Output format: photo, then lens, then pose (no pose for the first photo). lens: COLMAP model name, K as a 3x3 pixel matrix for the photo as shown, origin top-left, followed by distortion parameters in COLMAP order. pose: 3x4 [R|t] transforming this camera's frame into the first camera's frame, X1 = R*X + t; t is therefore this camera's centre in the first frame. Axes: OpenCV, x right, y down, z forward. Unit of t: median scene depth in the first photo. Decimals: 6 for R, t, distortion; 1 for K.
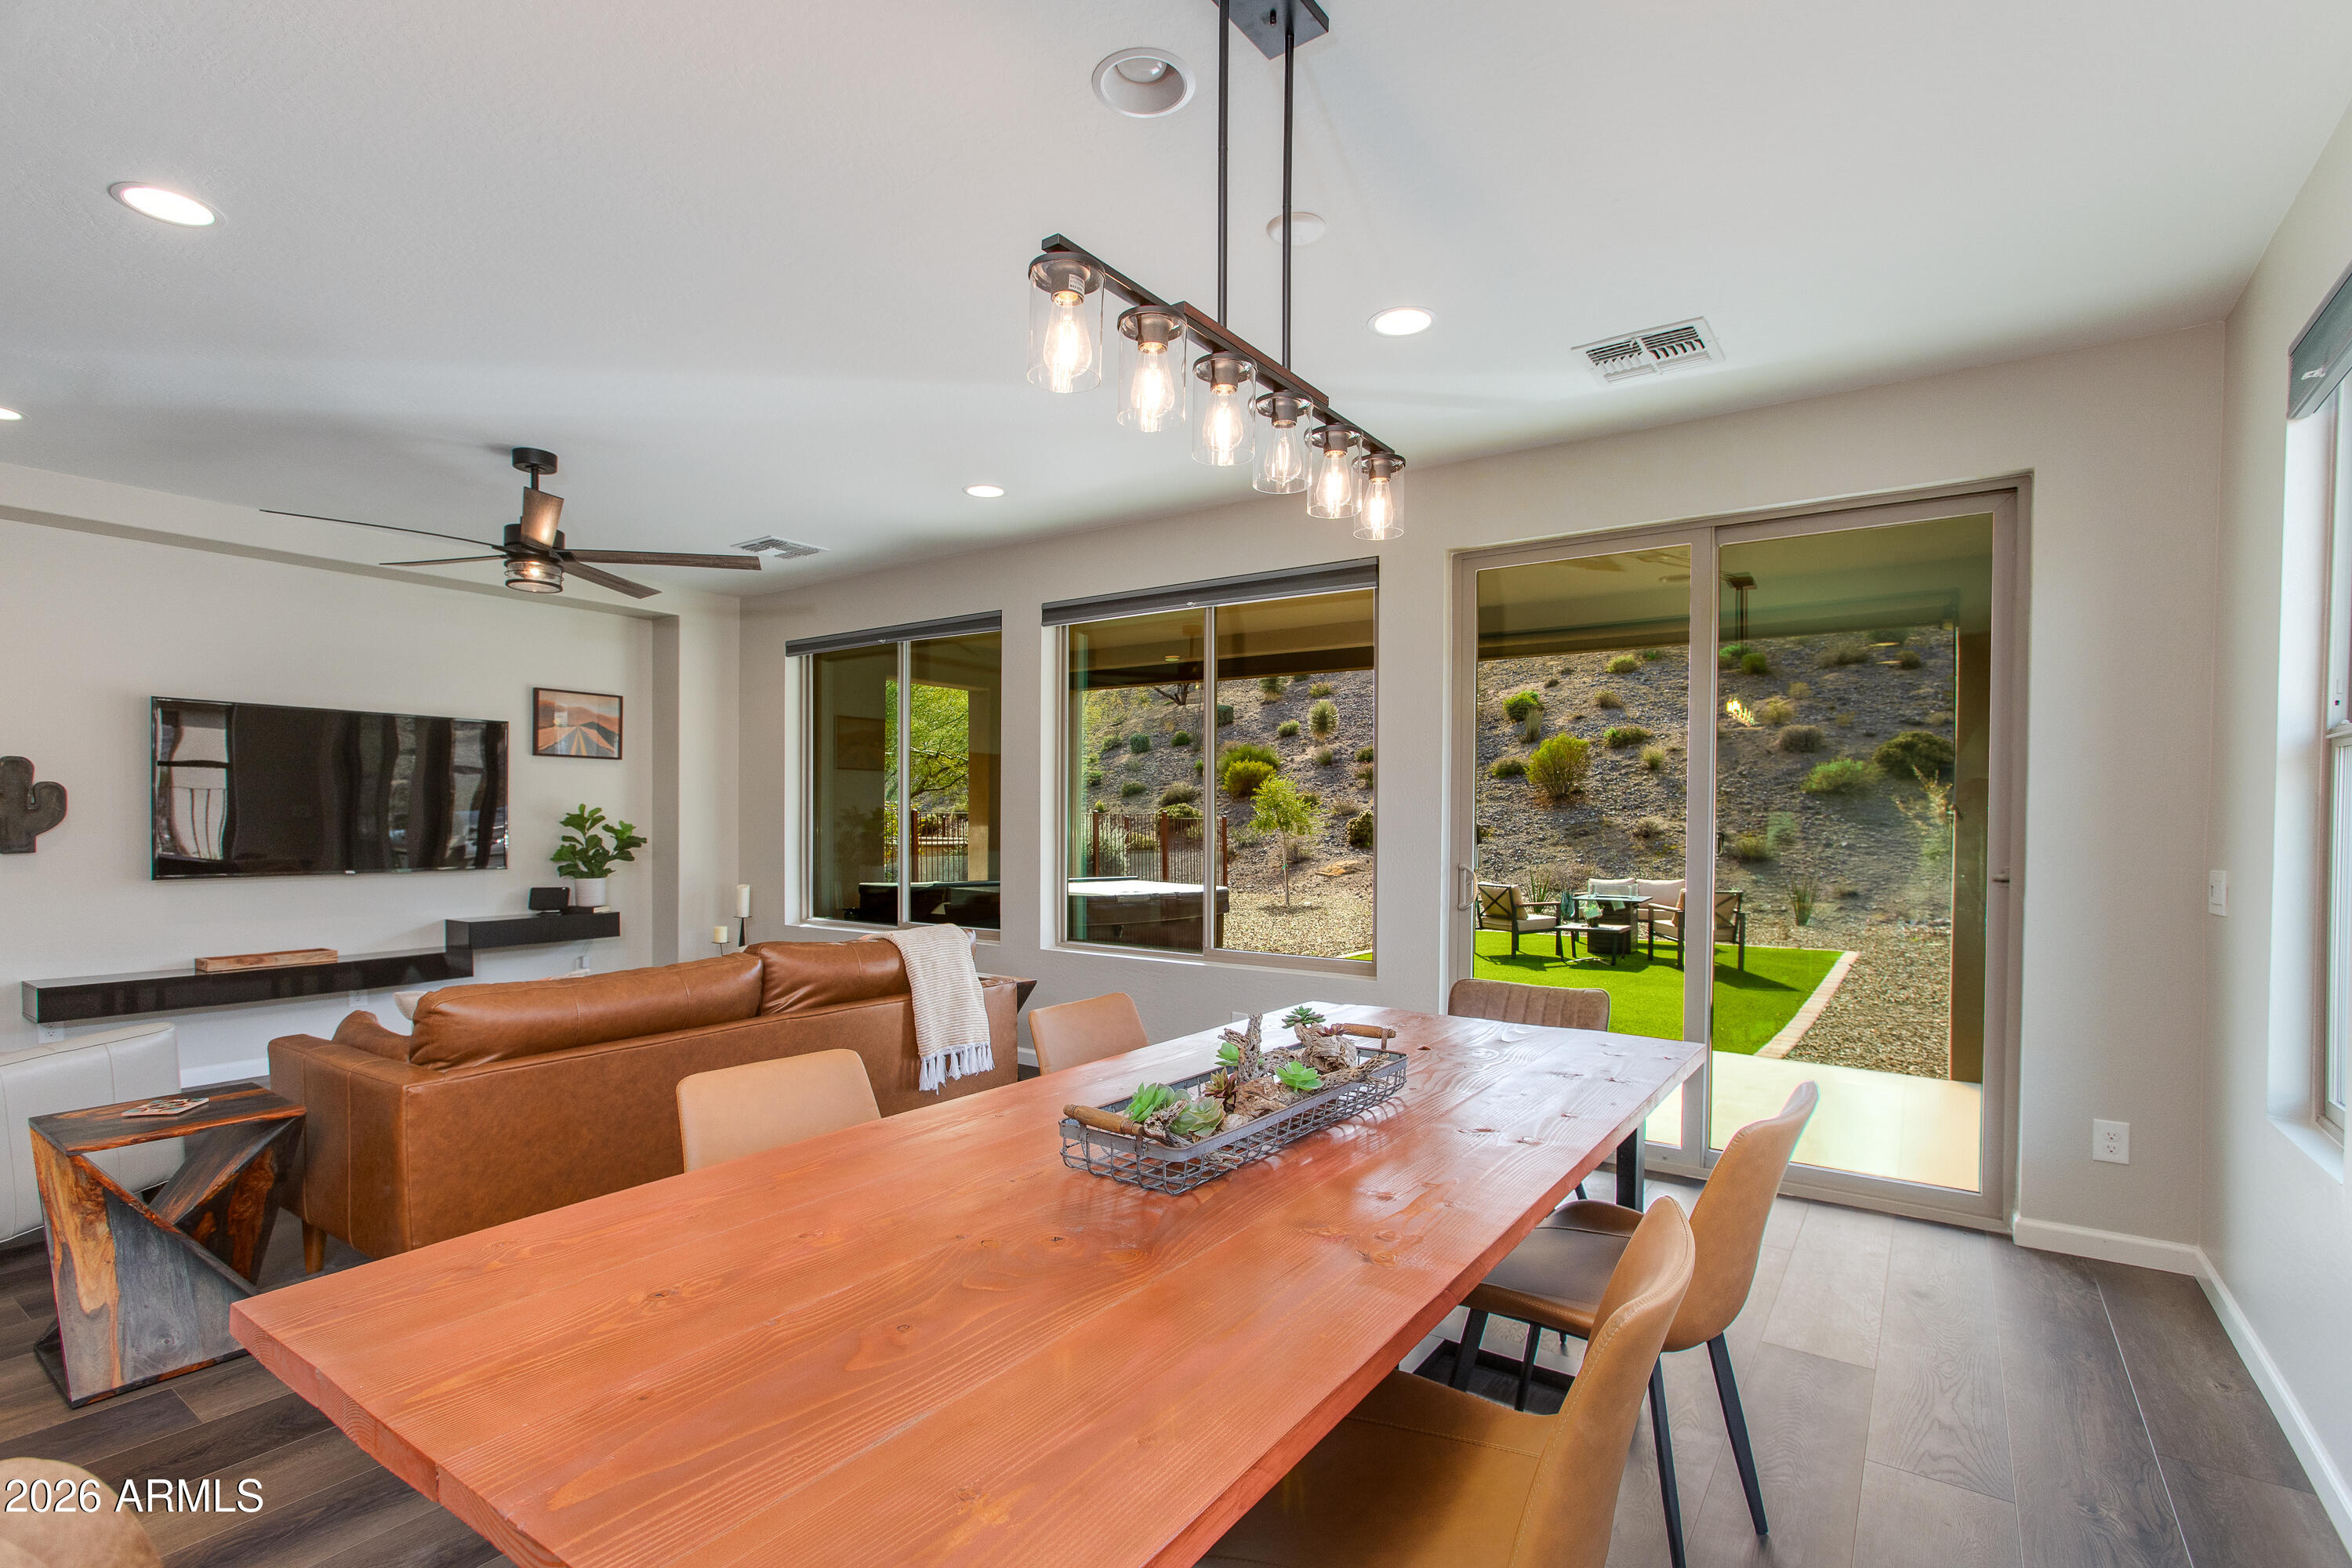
lens RADIAL K [[1033.3, 0, 1143.4], [0, 1033.3, 826.6], [0, 0, 1]] dist [-0.007176, 0.005917]
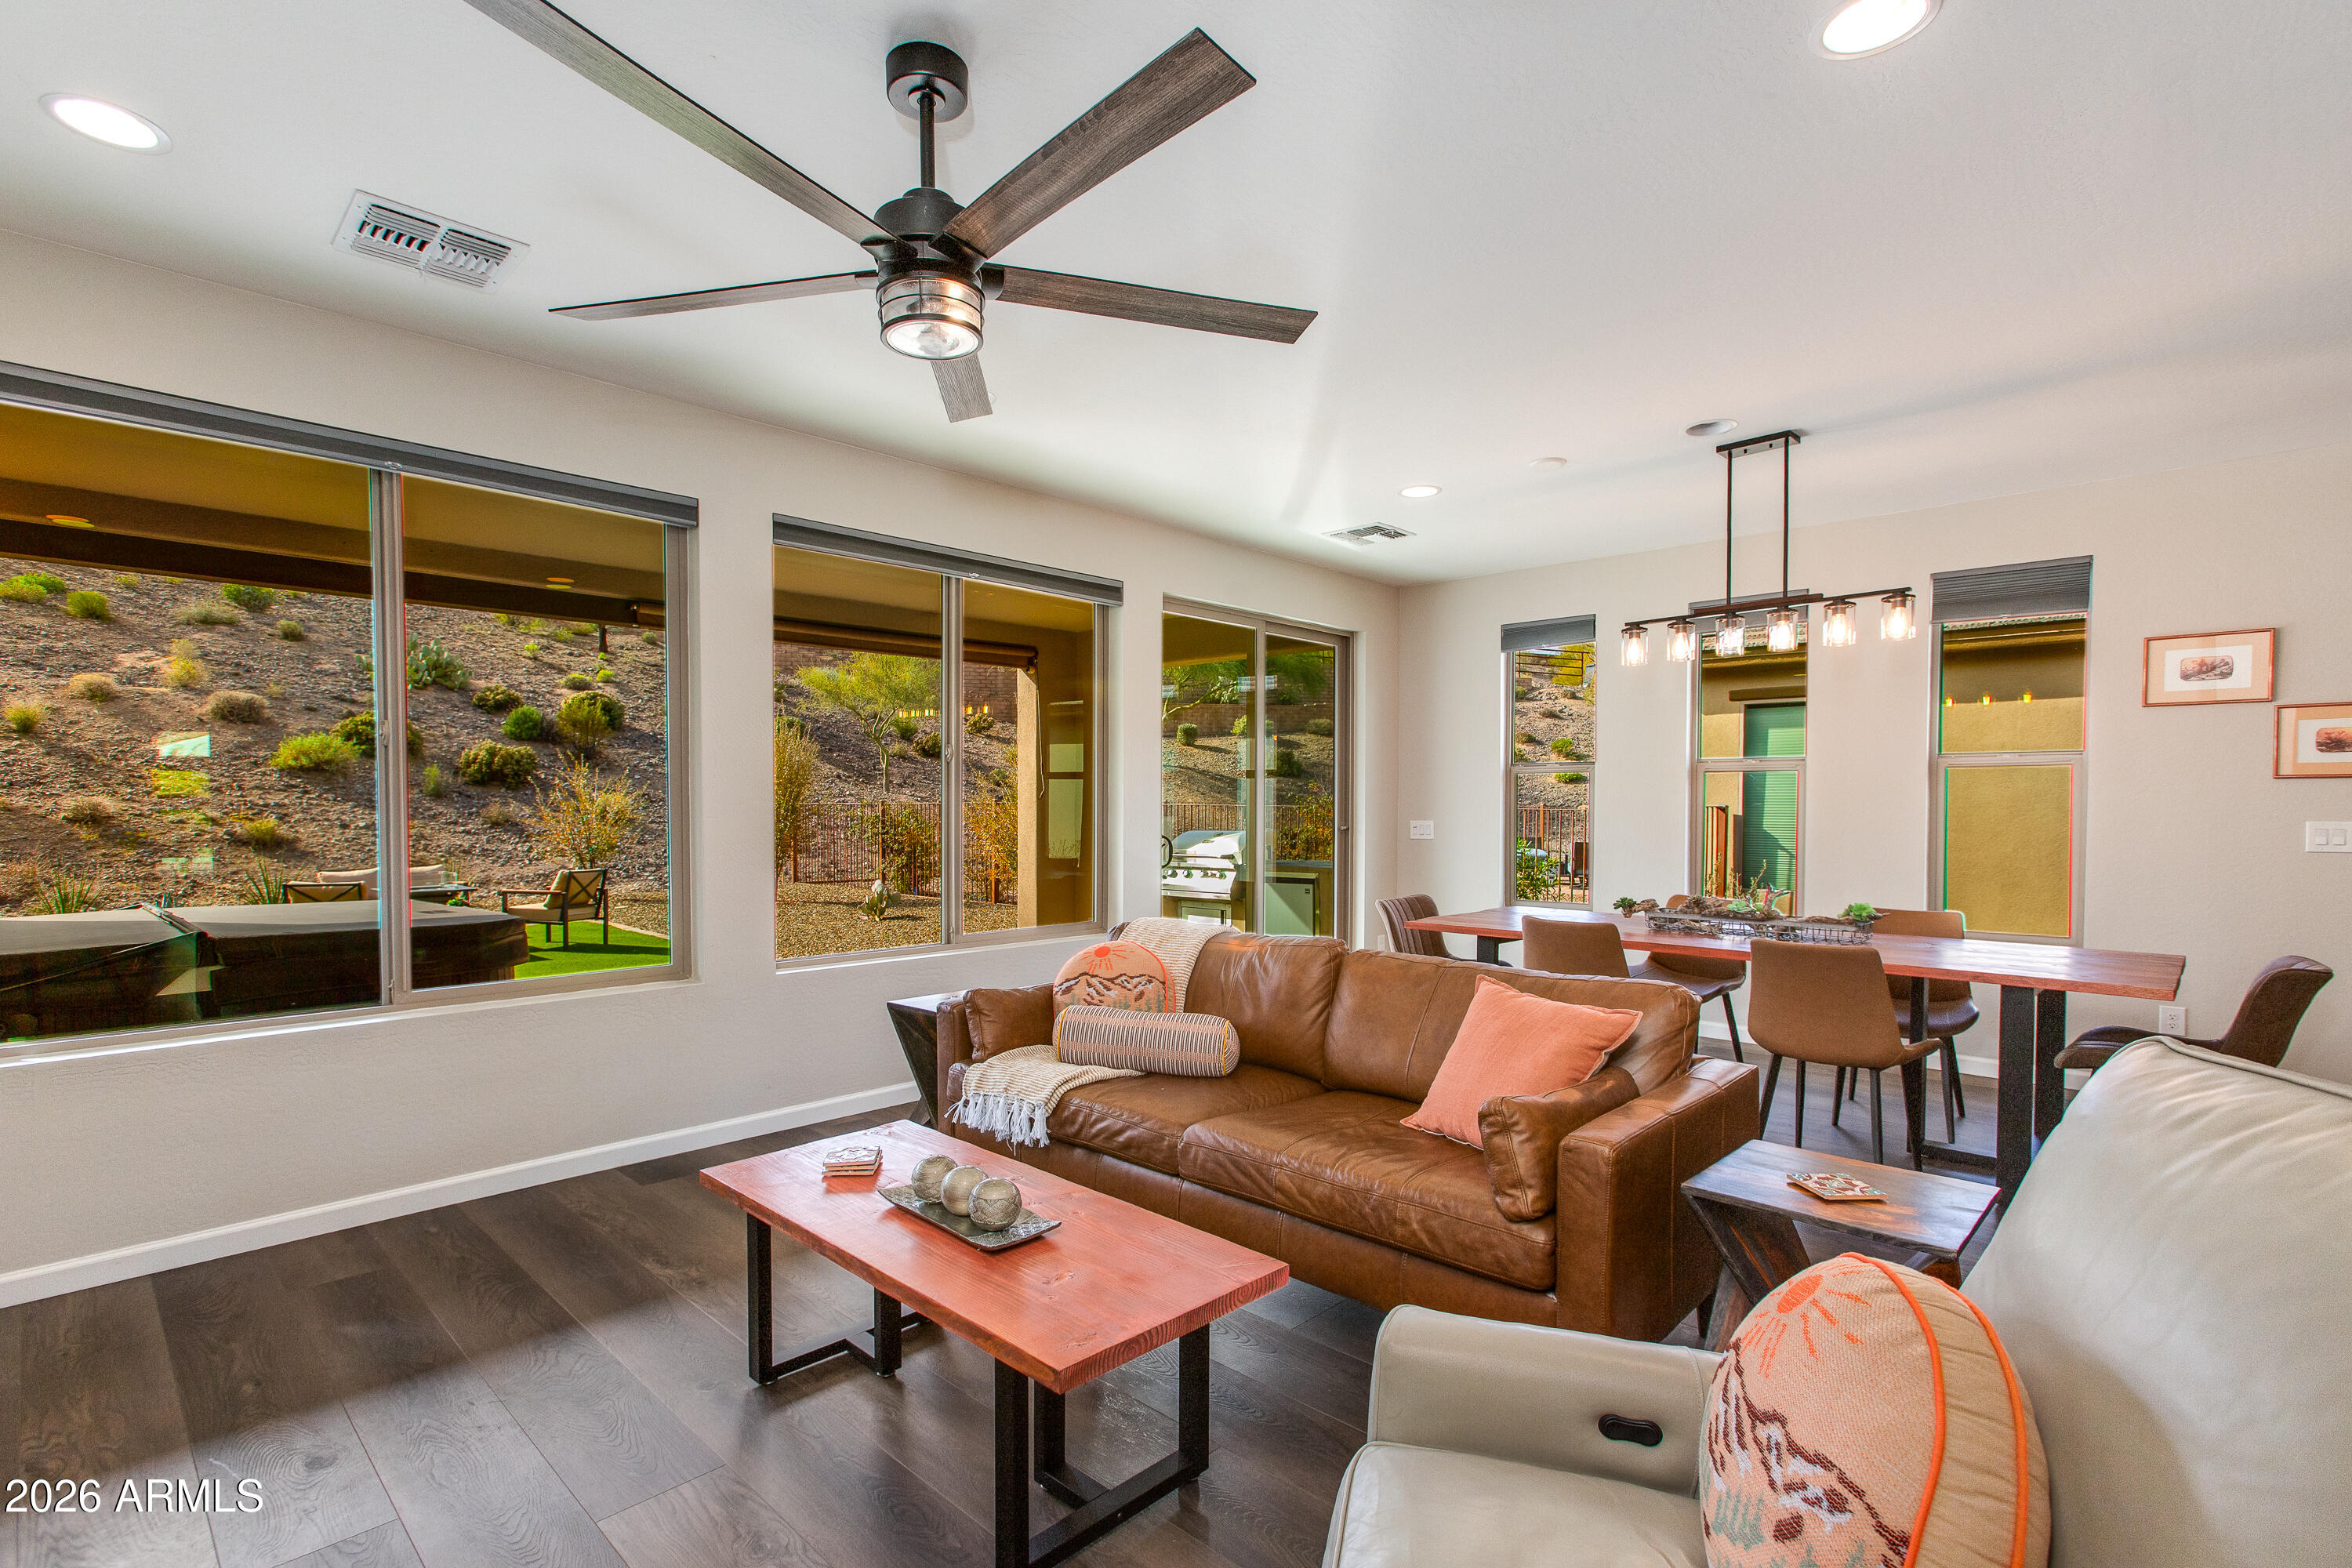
lens RADIAL K [[1033.3, 0, 1157.6], [0, 1033.3, 828.6], [0, 0, 1]] dist [-0.007176, 0.005917]
pose [[0.124958, -0.033395, 0.991600, -0.721057], [0.011097, 0.999418, 0.032260, -0.006564], [-0.992100, 0.006973, 0.125256, 0.555912]]
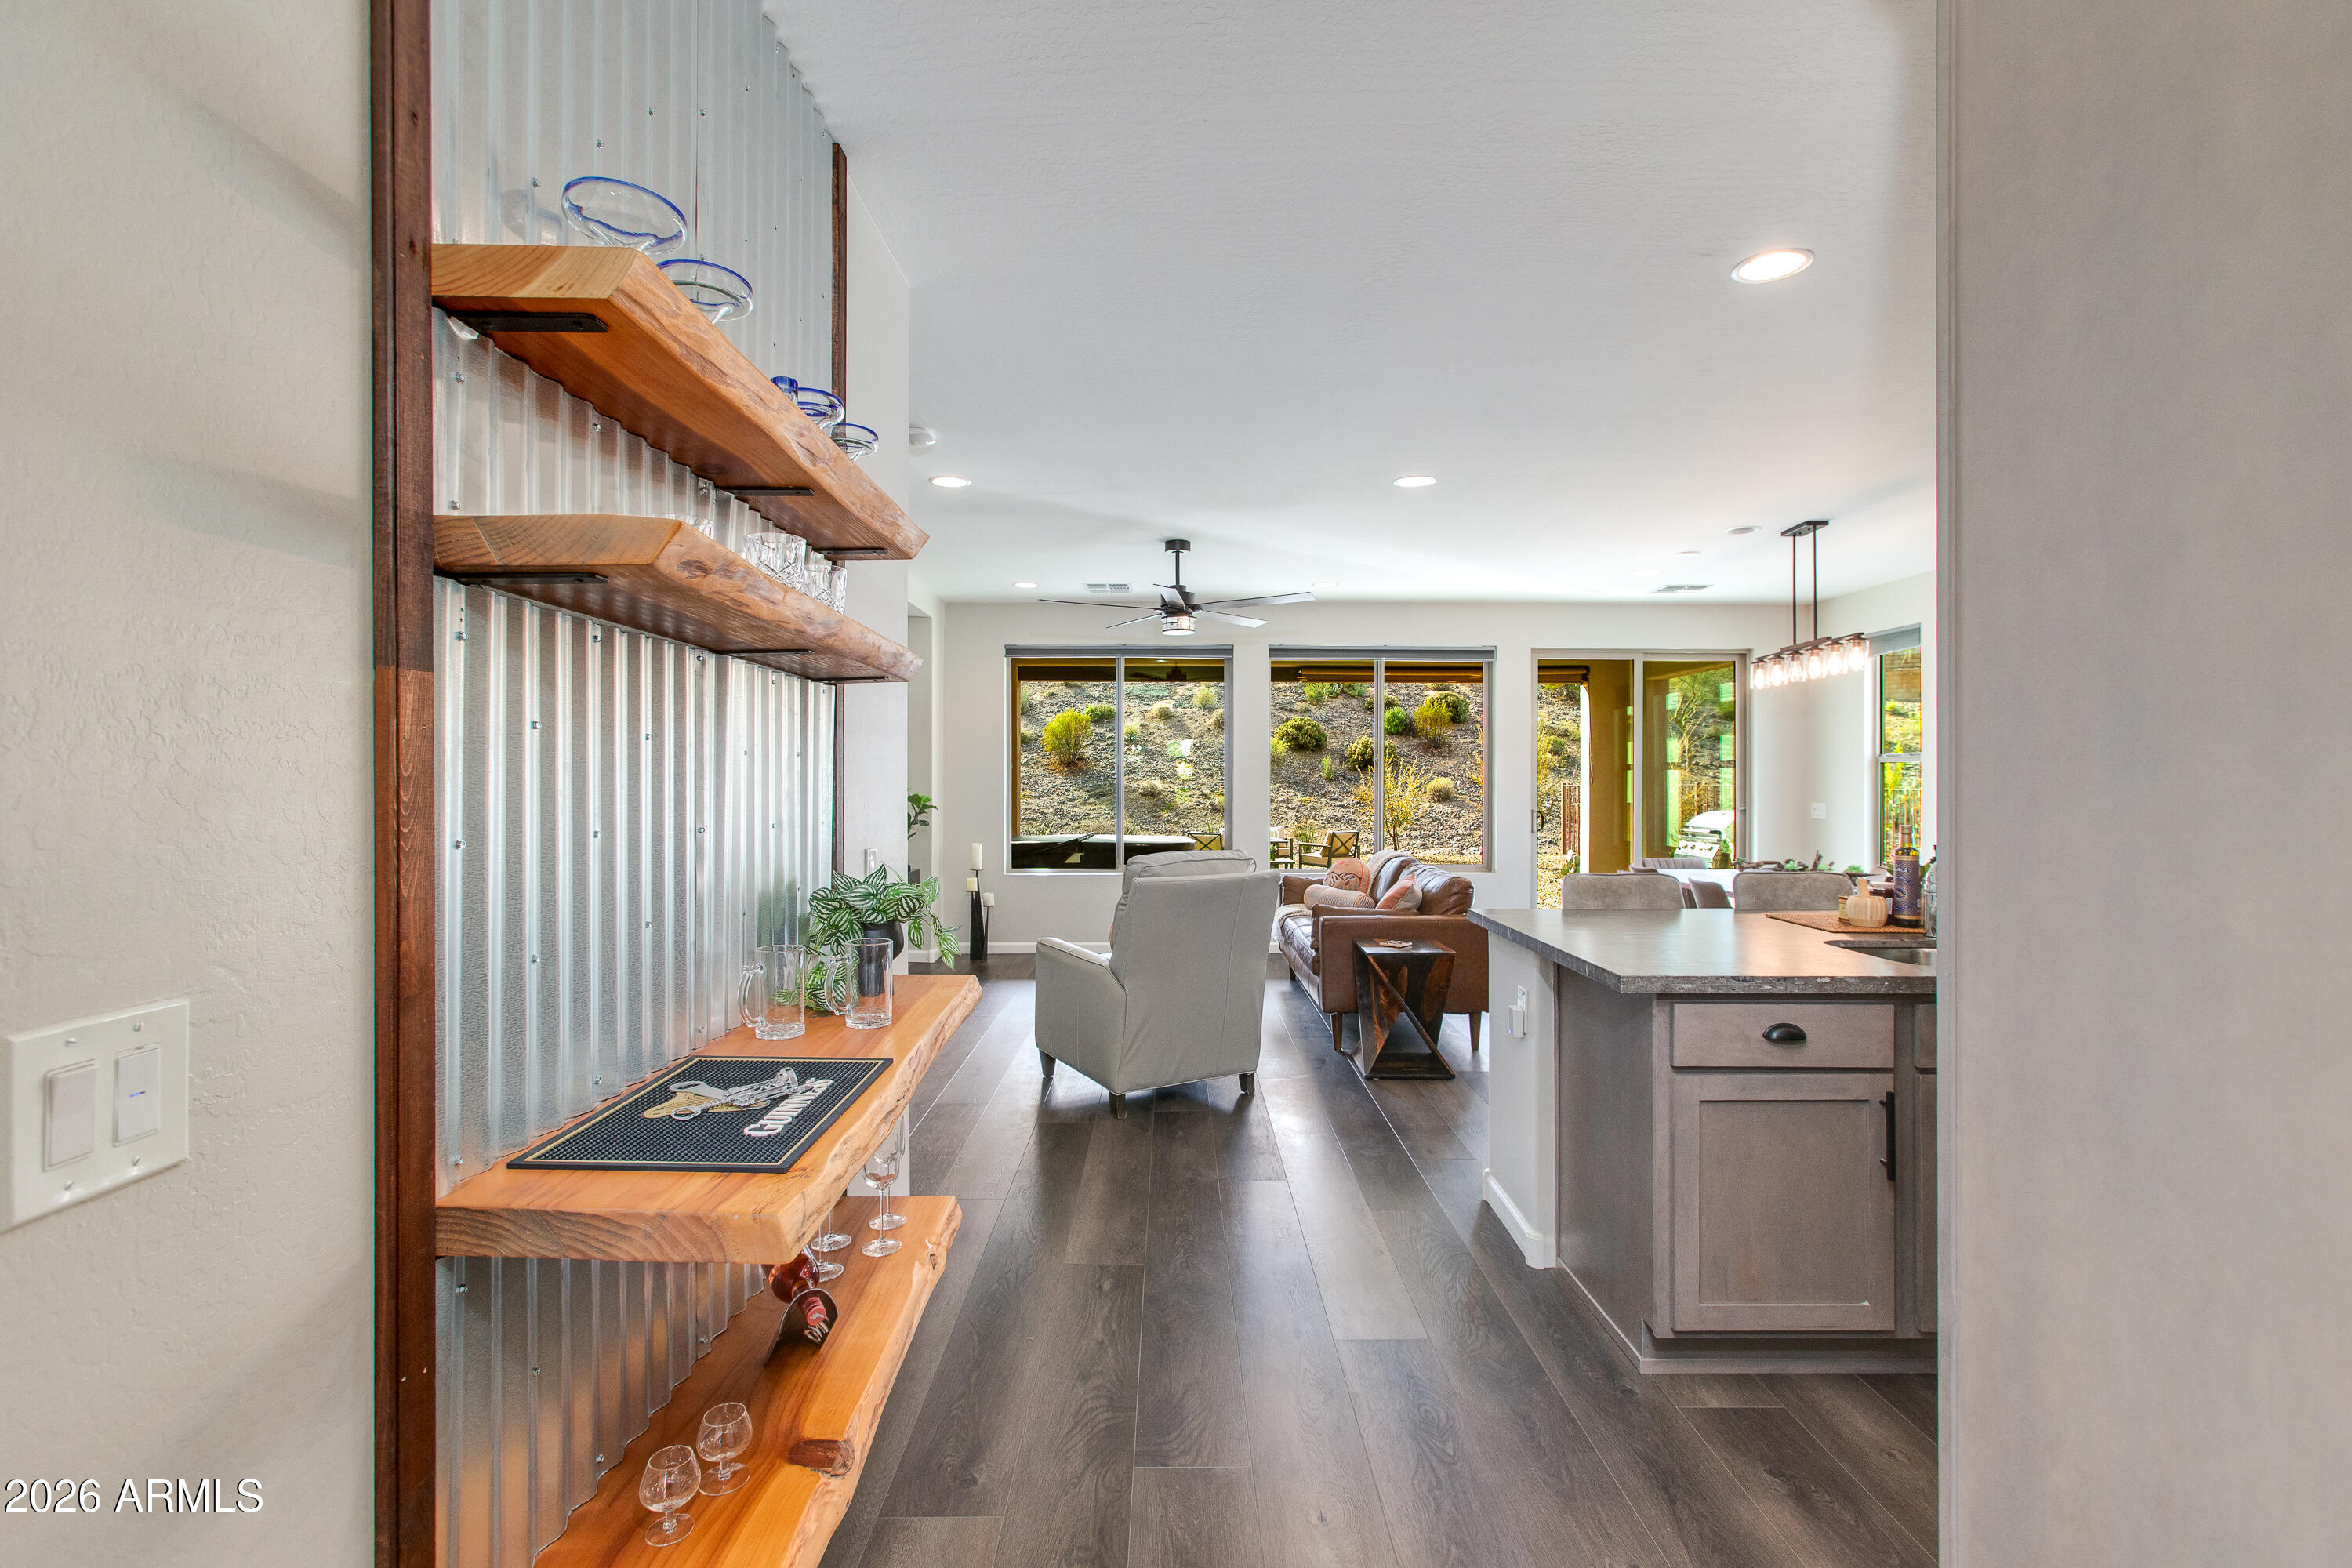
lens RADIAL K [[1038.0, 0, 1193.3], [0, 1038.0, 776.8], [0, 0, 1]] dist [-0.000641, 0.001575]
pose [[0.796289, -0.005008, 0.604895, -0.983850], [0.012765, 0.999882, -0.008526, -0.008738], [-0.604781, 0.014510, 0.796259, -0.134761]]
